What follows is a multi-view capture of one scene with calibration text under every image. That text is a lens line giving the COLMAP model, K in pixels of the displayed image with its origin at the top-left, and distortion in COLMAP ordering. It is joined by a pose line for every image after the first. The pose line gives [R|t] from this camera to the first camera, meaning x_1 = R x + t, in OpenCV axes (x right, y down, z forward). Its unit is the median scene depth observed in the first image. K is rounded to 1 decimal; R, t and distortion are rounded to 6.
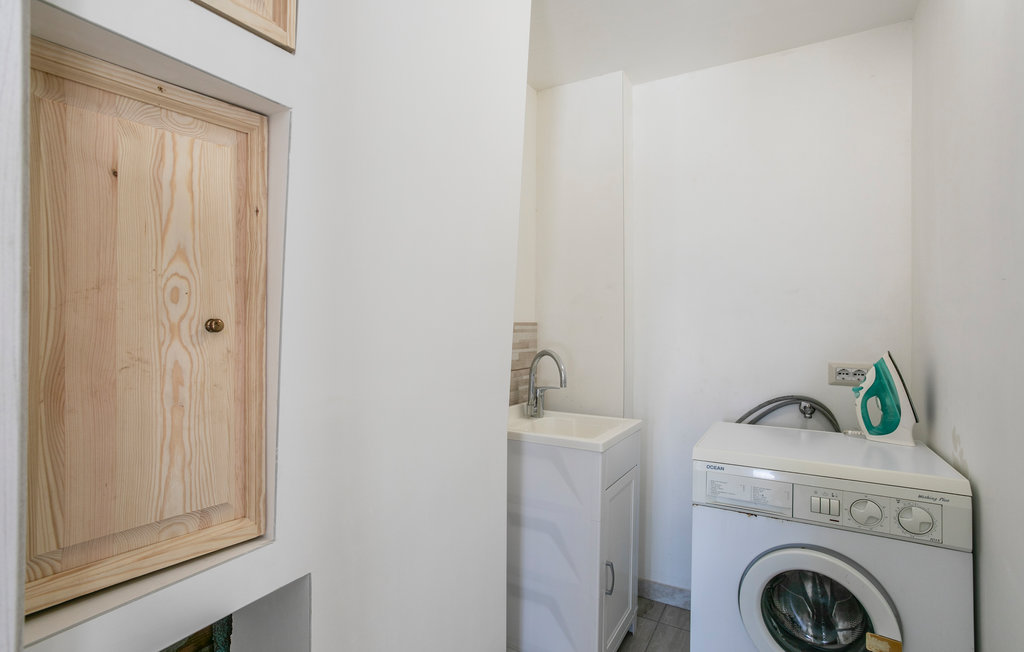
lens RADIAL K [[498.8, 0, 511.8], [0, 498.8, 324.1], [0, 0, 1]] dist [-0.023602, 0.005082]
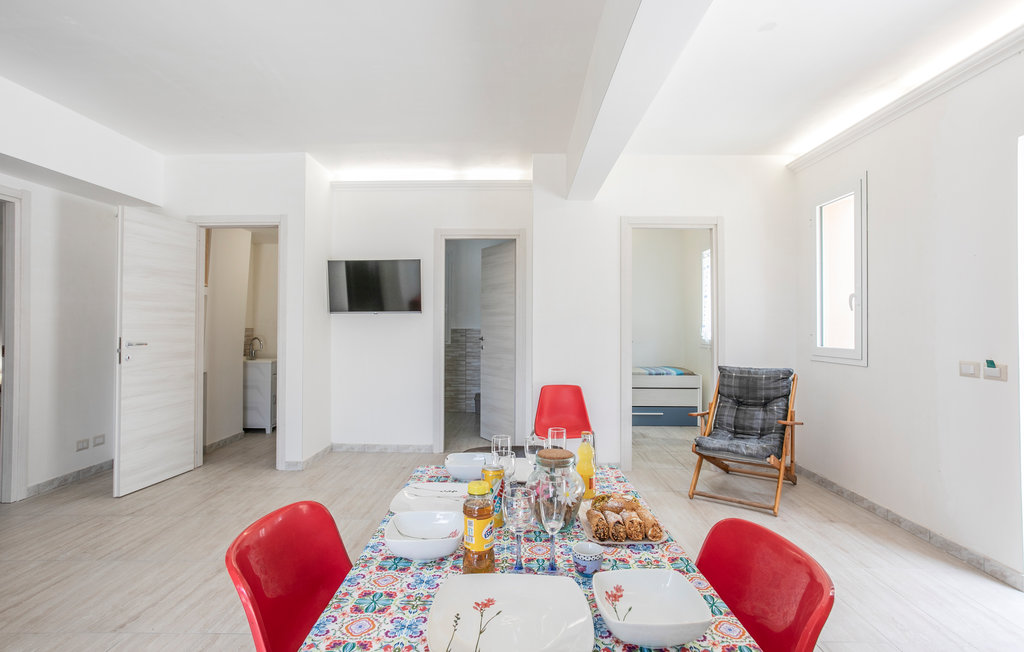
lens RADIAL K [[498.8, 0, 512.4], [0, 498.8, 320.9], [0, 0, 1]] dist [-0.023602, 0.005082]
pose [[0.868020, 0.012115, 0.496381, -0.080501], [-0.007974, 0.999913, -0.010461, -0.029375], [-0.496465, 0.005123, 0.868042, -2.452473]]
